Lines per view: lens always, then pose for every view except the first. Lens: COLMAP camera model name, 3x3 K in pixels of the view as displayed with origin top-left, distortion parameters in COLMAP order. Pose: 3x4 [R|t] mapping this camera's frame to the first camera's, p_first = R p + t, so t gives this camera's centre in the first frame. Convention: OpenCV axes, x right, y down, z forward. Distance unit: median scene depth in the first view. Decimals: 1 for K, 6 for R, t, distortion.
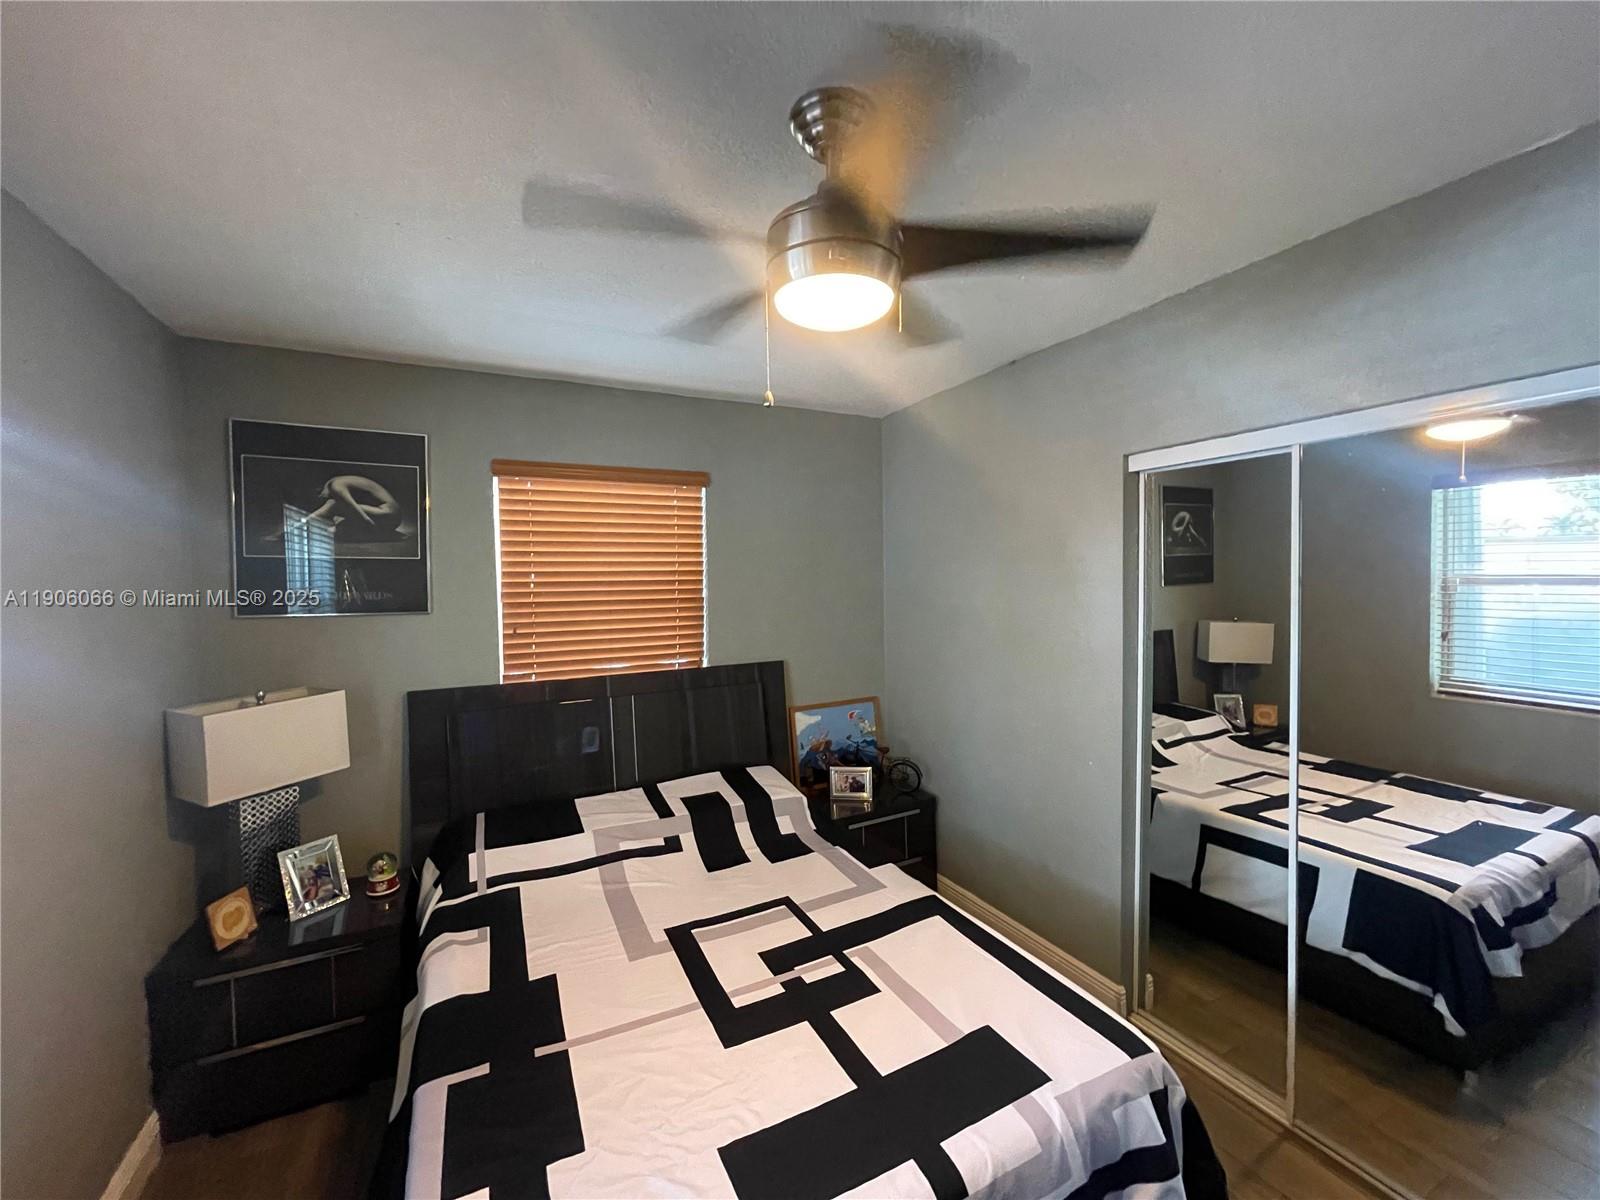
lens RADIAL K [[645.0, 0, 801.3], [0, 645.0, 598.2], [0, 0, 1]] dist [-0.003332, 0.001752]
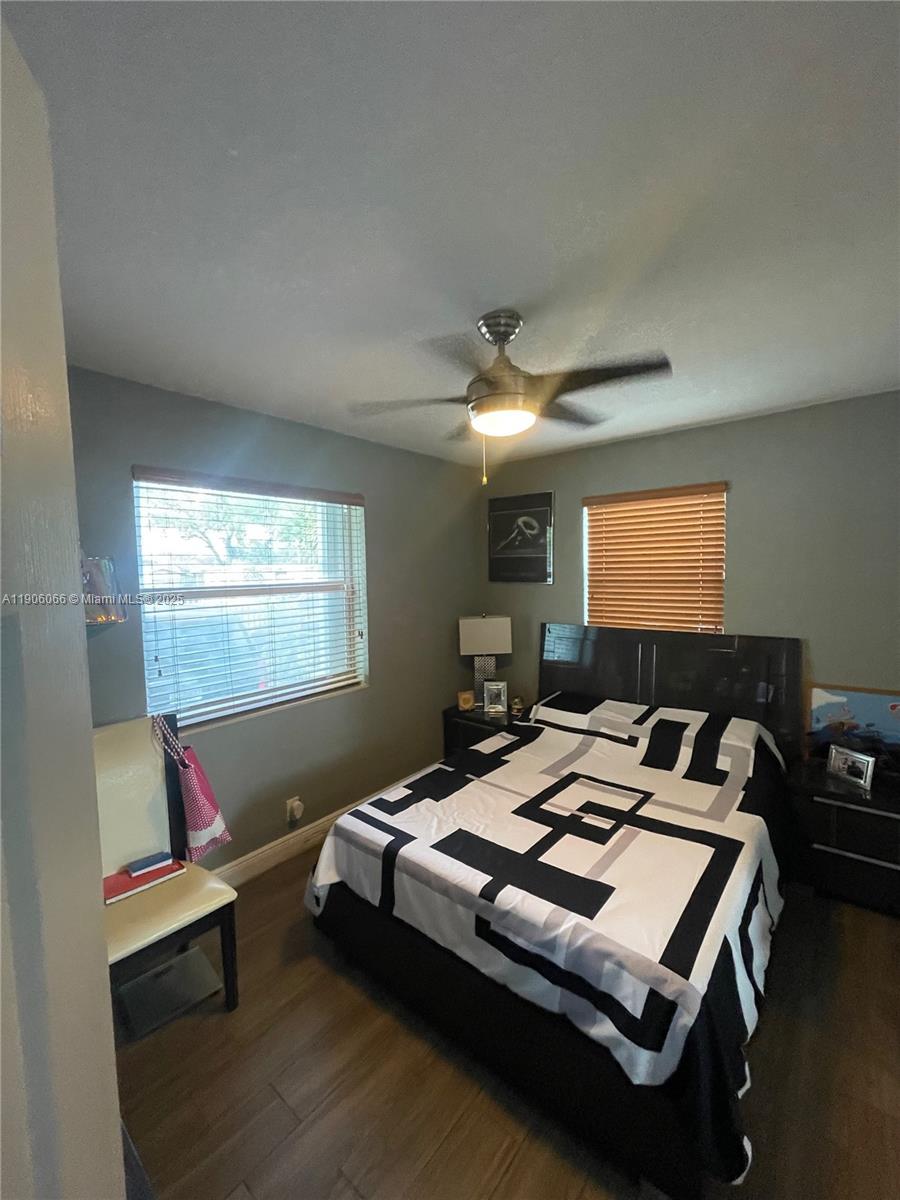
lens RADIAL K [[483.8, 0, 449.6], [0, 483.8, 601.5], [0, 0, 1]] dist [-0.003332, 0.001752]
pose [[0.397620, 0.071211, -0.914783, 0.662805], [-0.015818, 0.997368, 0.070764, -0.022576], [0.917414, -0.013667, 0.397699, 0.154216]]
